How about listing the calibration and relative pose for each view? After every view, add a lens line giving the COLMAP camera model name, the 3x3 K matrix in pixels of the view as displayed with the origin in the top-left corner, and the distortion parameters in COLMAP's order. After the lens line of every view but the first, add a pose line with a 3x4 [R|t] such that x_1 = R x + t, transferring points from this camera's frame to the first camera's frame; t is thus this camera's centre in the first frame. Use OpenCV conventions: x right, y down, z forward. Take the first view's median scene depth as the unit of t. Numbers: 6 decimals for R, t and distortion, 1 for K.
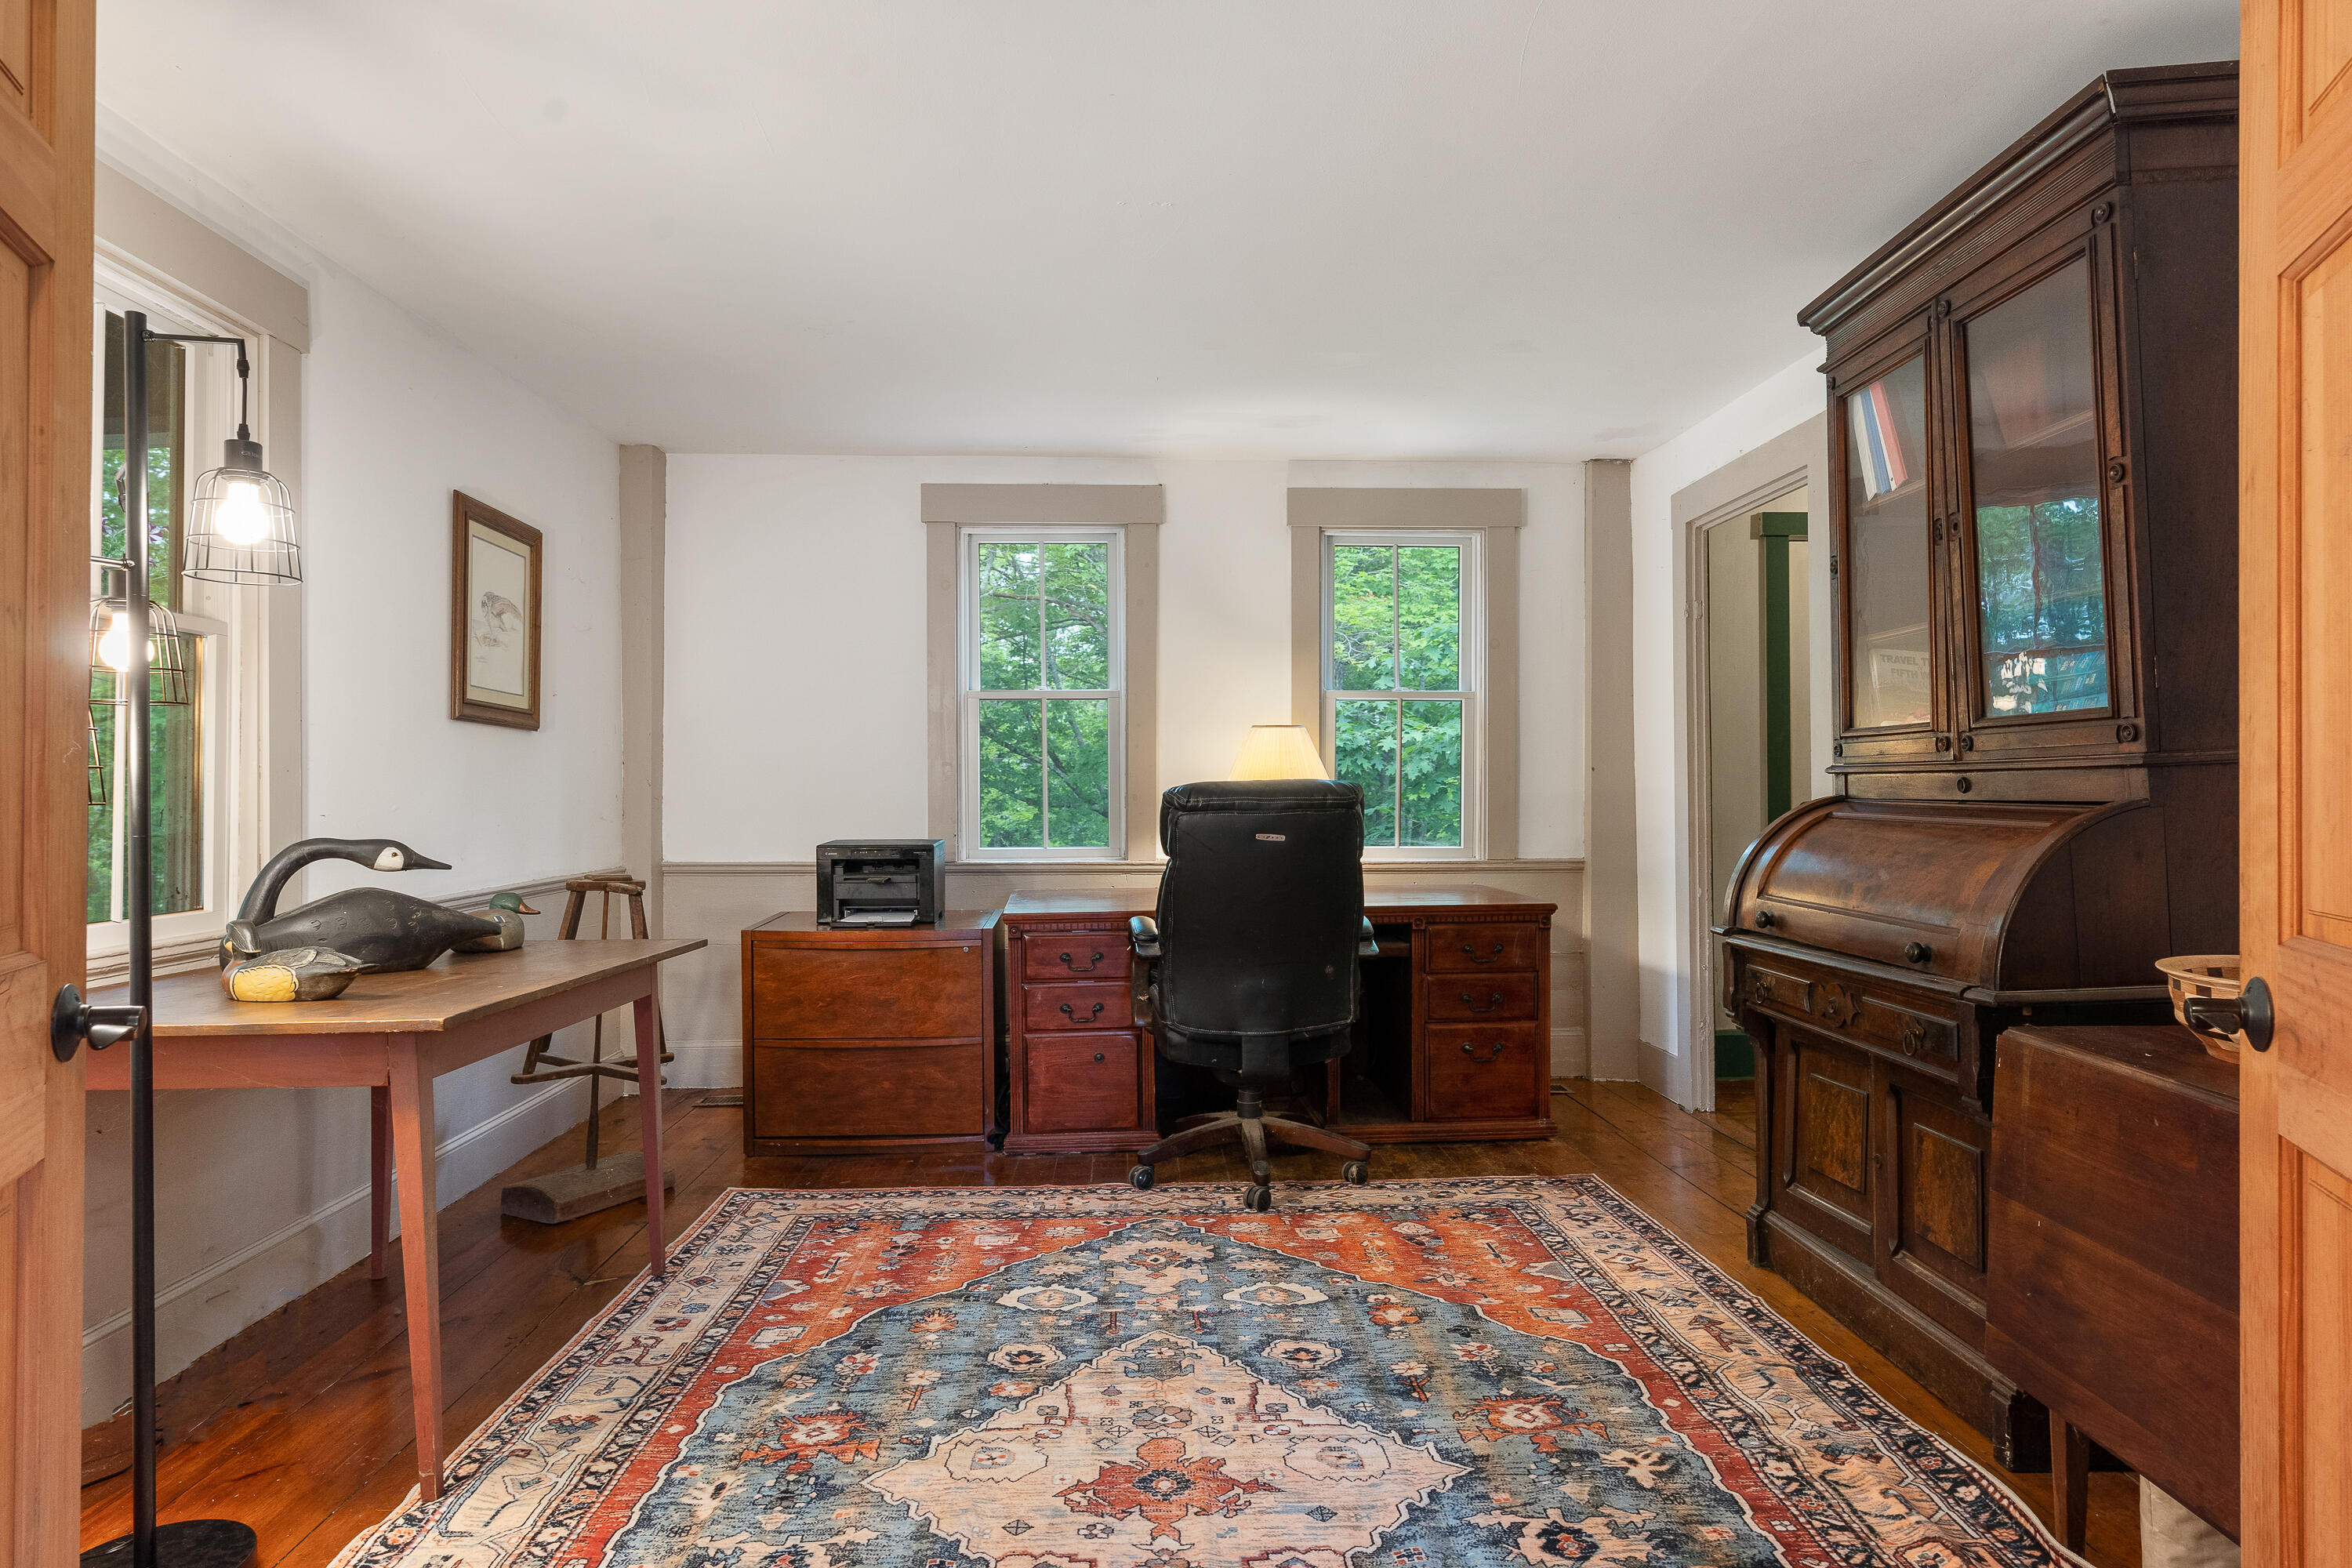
lens RADIAL K [[1332.9, 0, 1147.0], [0, 1332.9, 779.4], [0, 0, 1]] dist [-0.000401, -0.001171]
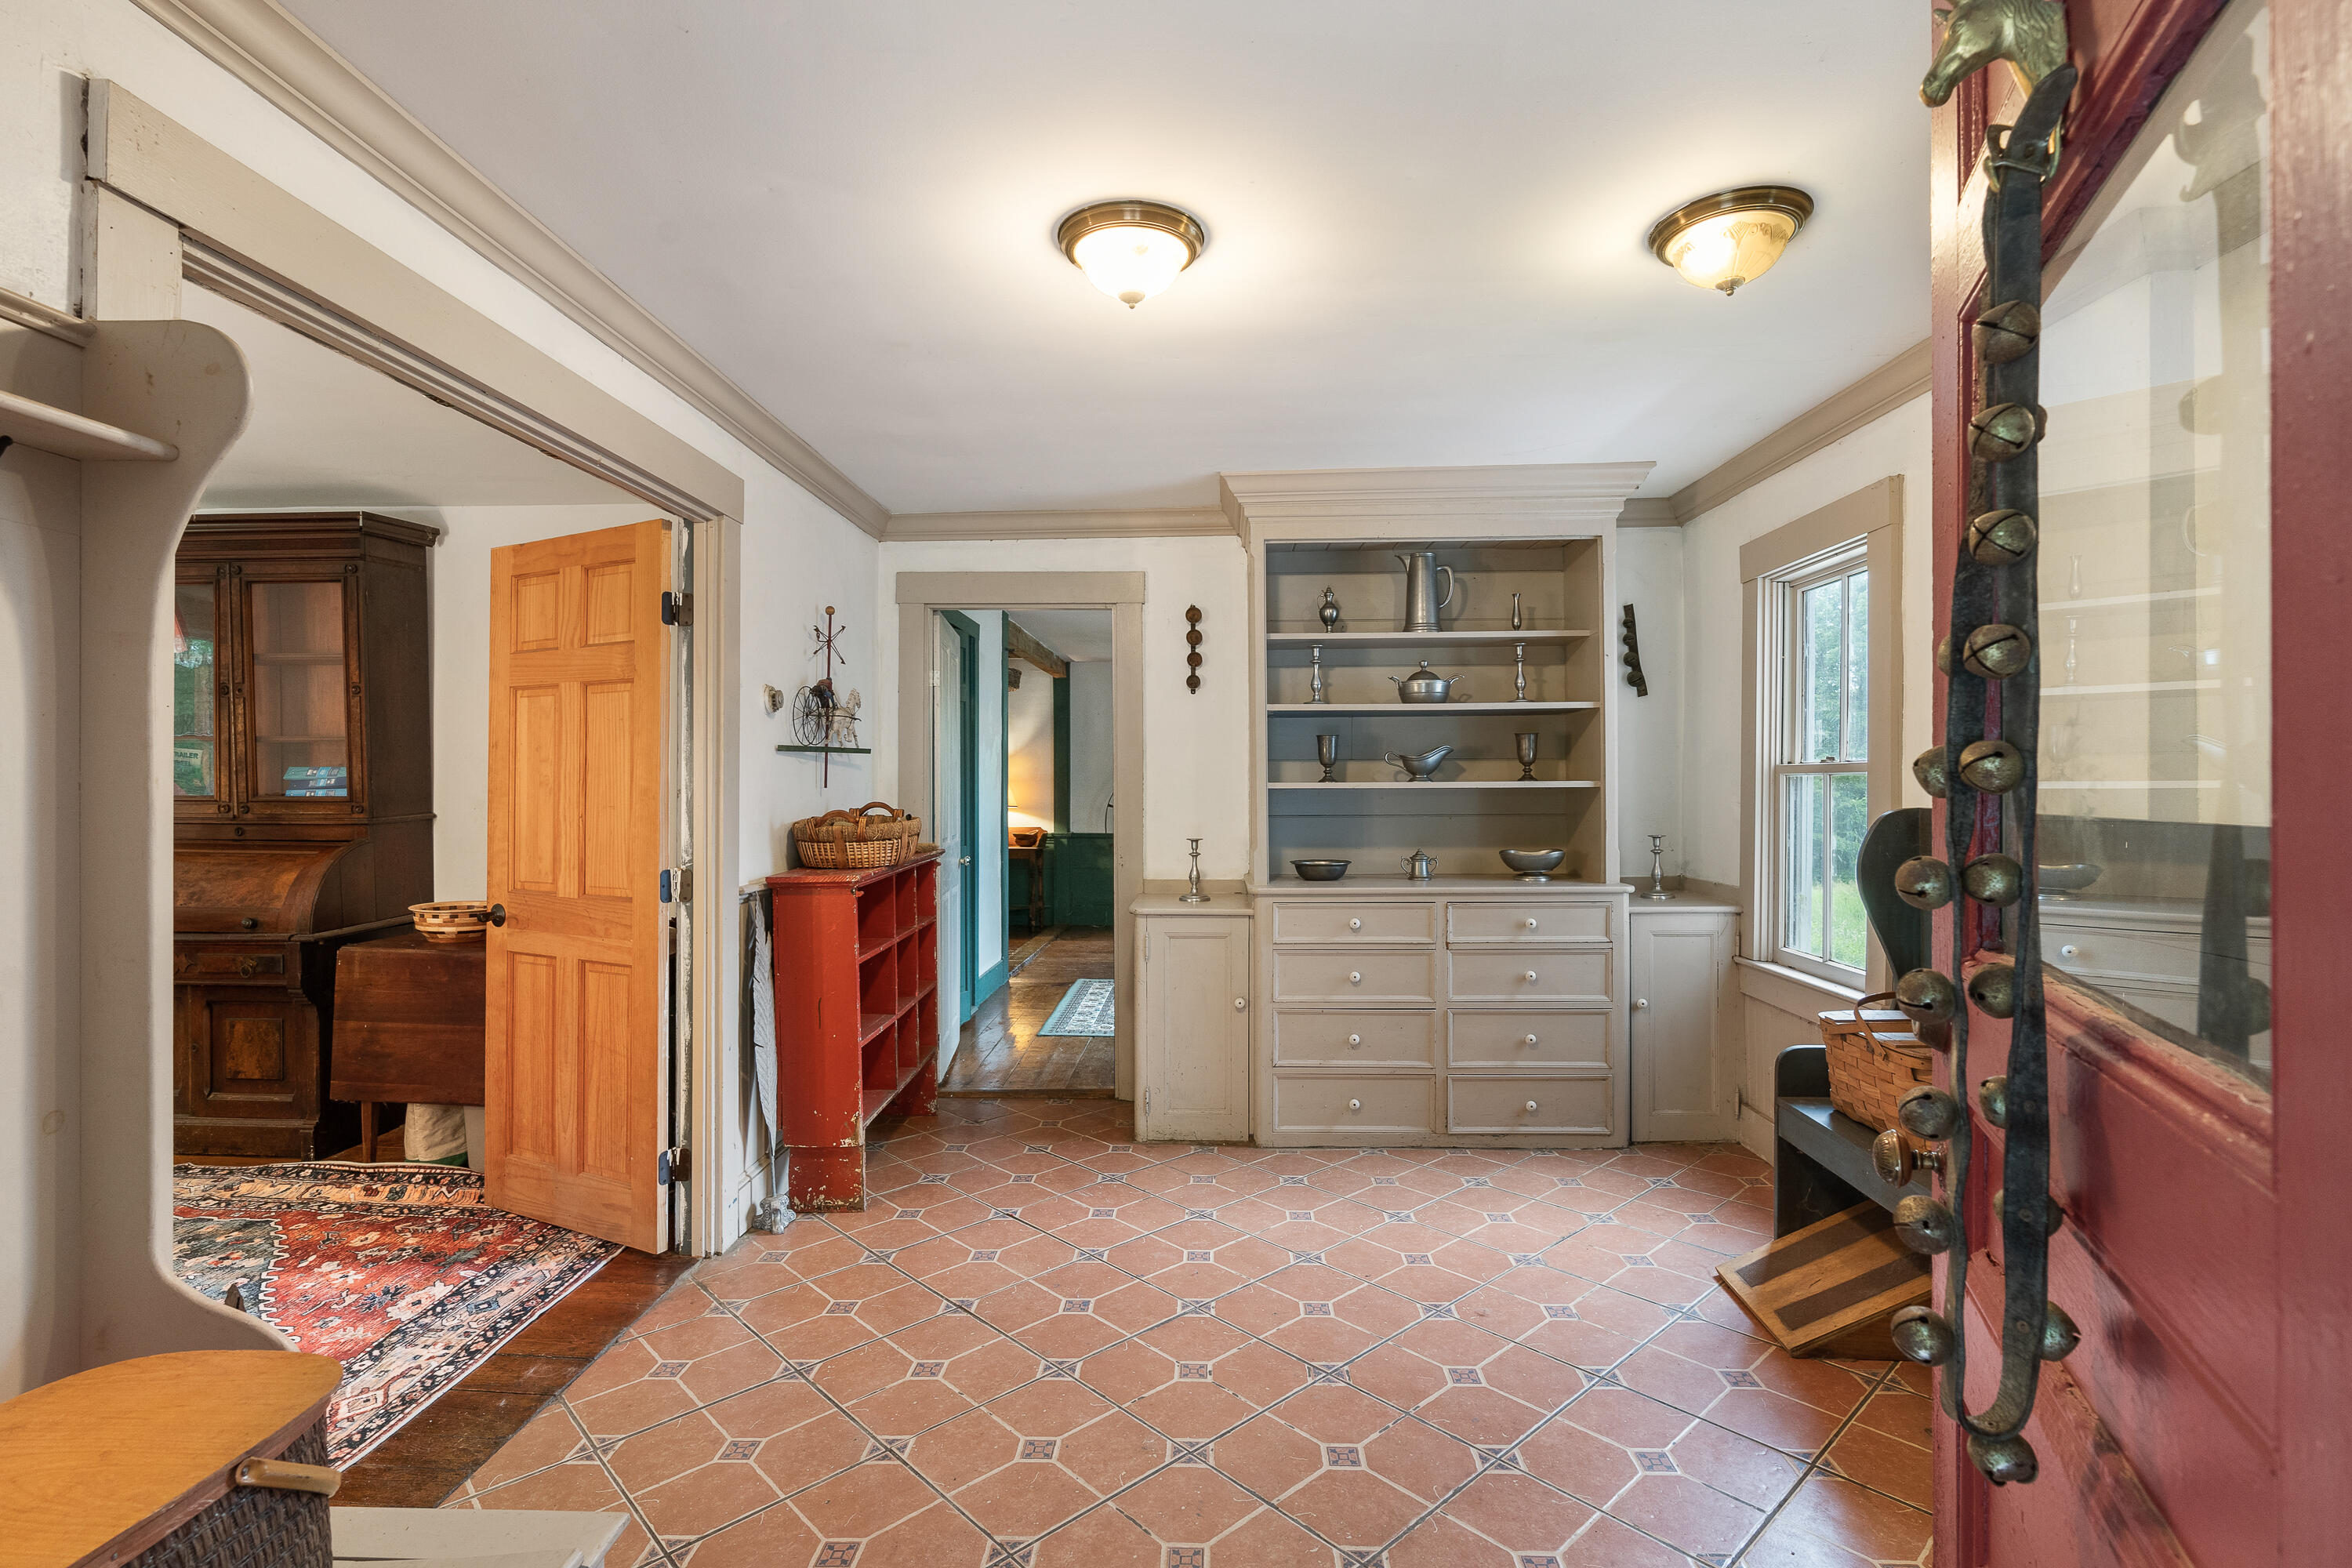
lens RADIAL K [[1128.2, 0, 1176.0], [0, 1128.2, 784.0], [0, 0, 1]] dist [-0.015193, 0.011931]
pose [[0.070657, 0.004932, 0.997488, -0.879222], [-0.011751, 0.999923, -0.004112, -0.074027], [-0.997431, -0.011430, 0.070709, -0.408575]]
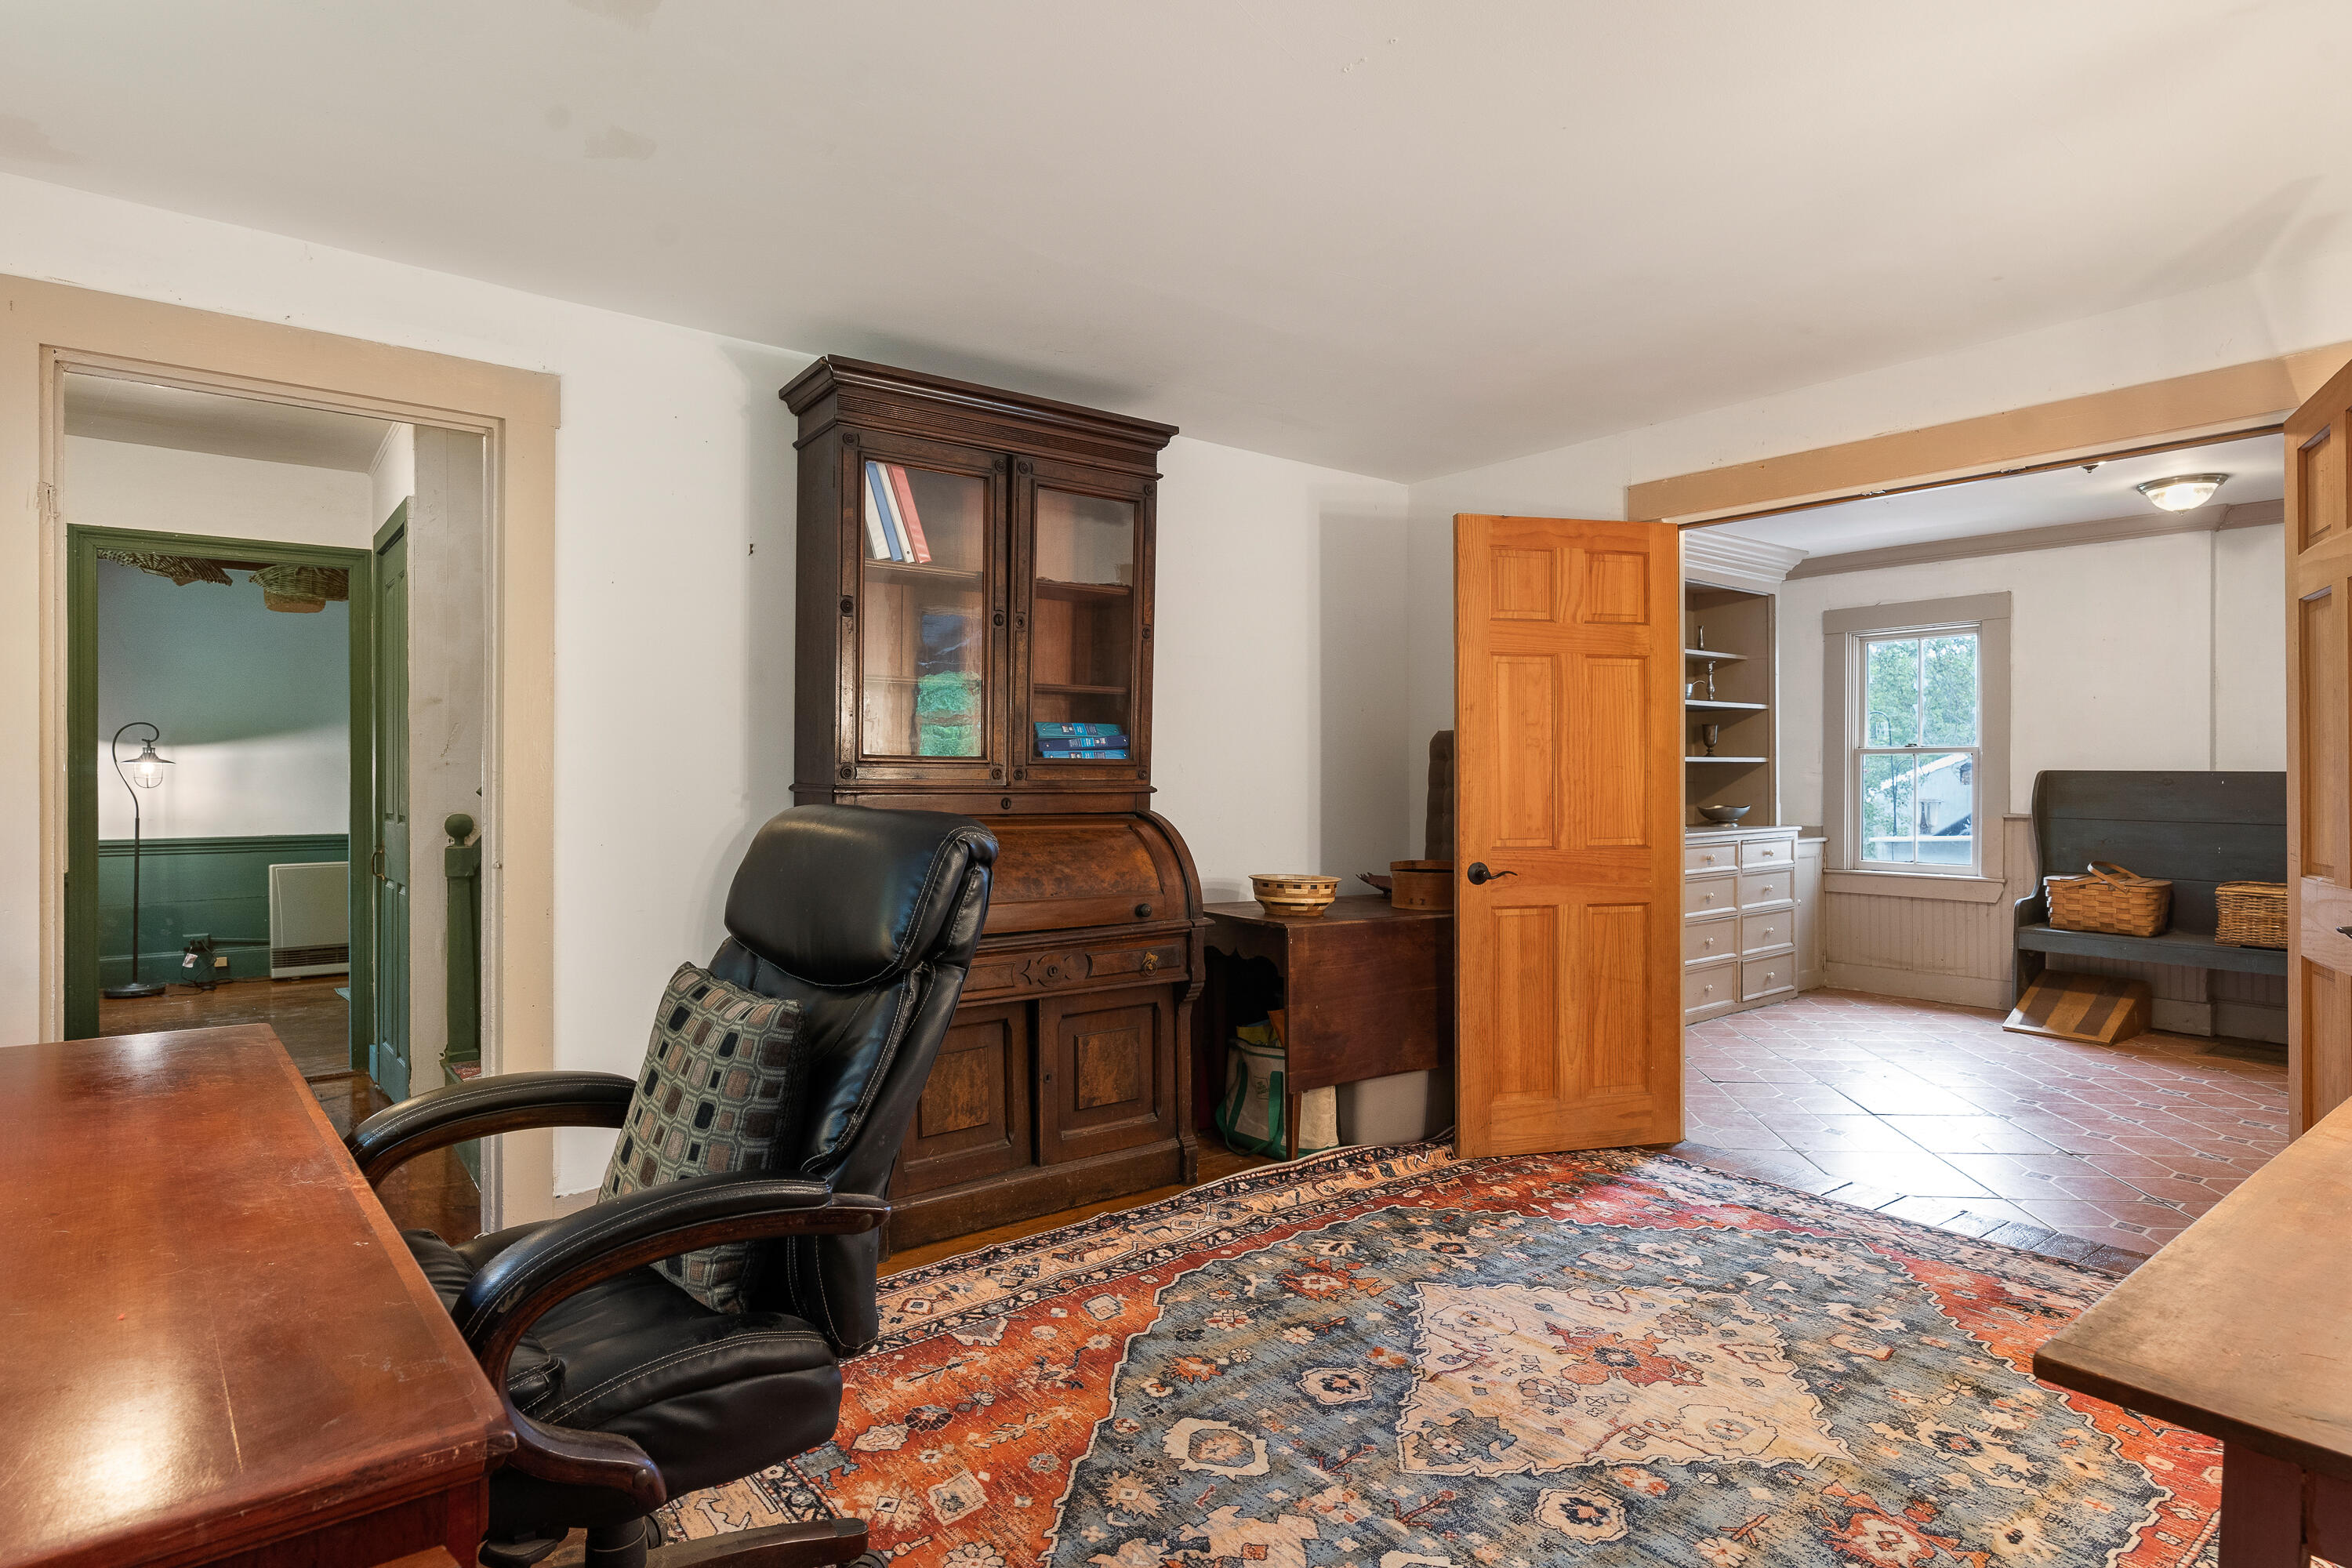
lens RADIAL K [[1250.4, 0, 1176.0], [0, 1250.4, 784.0], [0, 0, 1]] dist [-0.000529, 0.001476]
pose [[-0.611060, 0.002132, 0.791581, -0.580764], [-0.005944, 0.999956, -0.007282, -0.008416], [-0.791562, -0.009155, -0.611021, 1.770769]]
